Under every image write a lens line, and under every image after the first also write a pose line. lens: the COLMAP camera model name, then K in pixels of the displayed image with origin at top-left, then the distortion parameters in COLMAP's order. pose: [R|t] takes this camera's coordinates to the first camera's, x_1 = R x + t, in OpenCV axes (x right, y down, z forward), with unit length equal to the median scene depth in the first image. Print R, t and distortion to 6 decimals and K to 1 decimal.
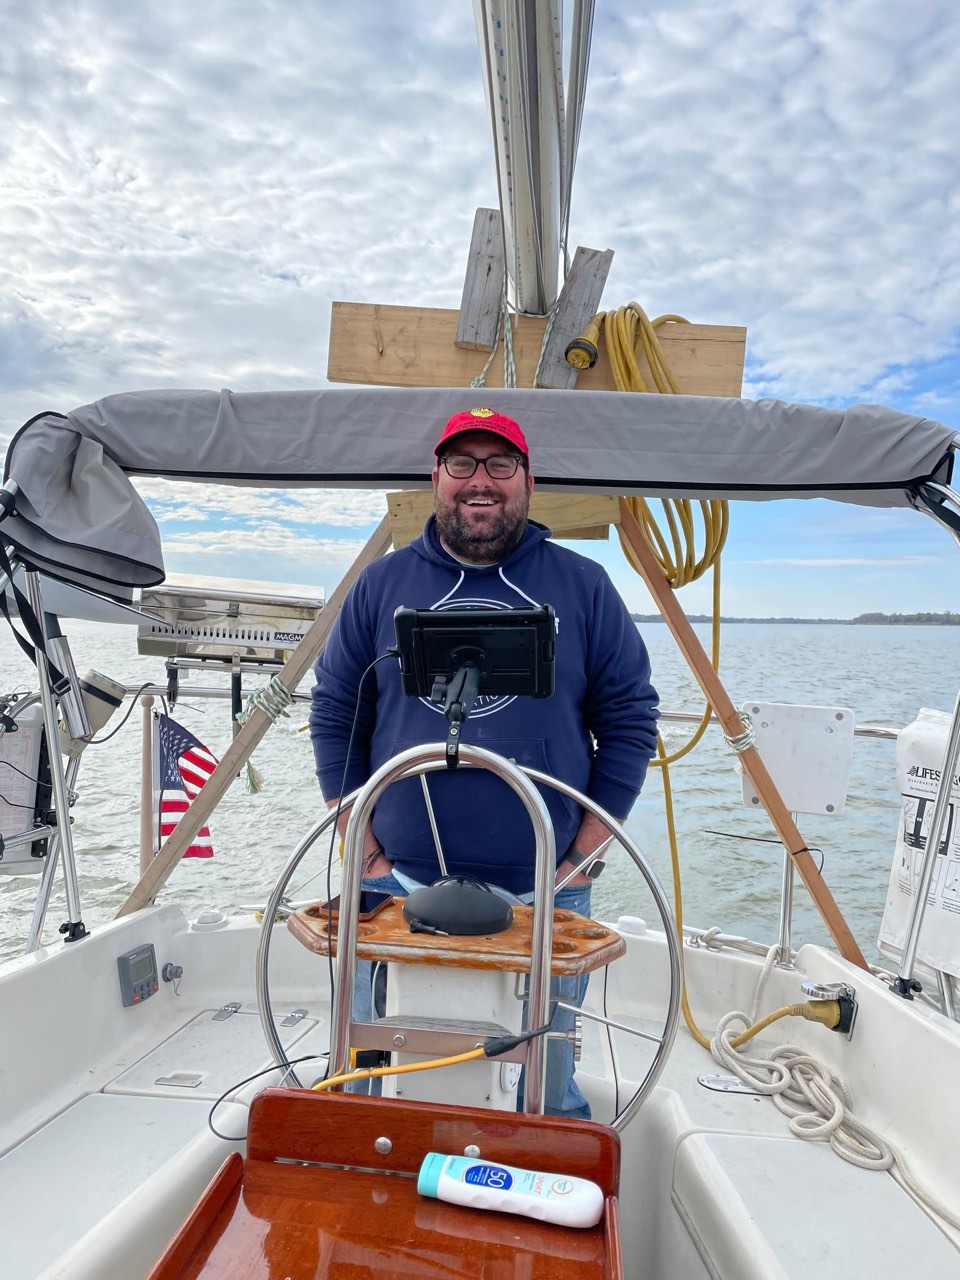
lens RADIAL K [[977.9, 0, 480.0], [0, 977.9, 640.0], [0, 0, 1]] dist [-0.005608, -0.004365]
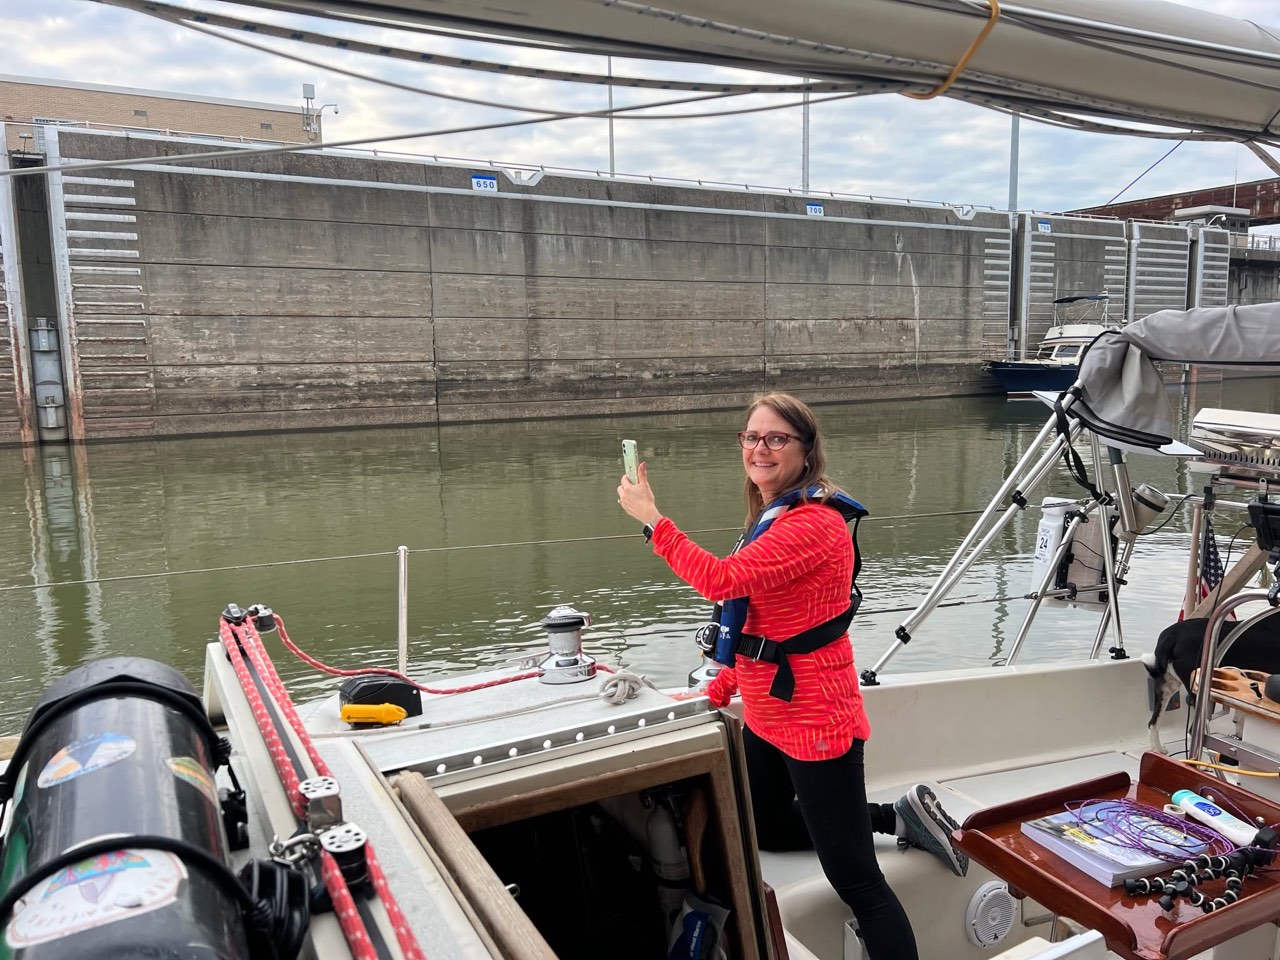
lens RADIAL K [[977.9, 0, 640.0], [0, 977.9, 480.0], [0, 0, 1]] dist [-0.005608, -0.004365]
pose [[0.530130, 0.094566, -0.842626, 0.497603], [0.003445, 0.993513, 0.113667, -0.167736], [0.847909, -0.063161, 0.526365, -0.483670]]
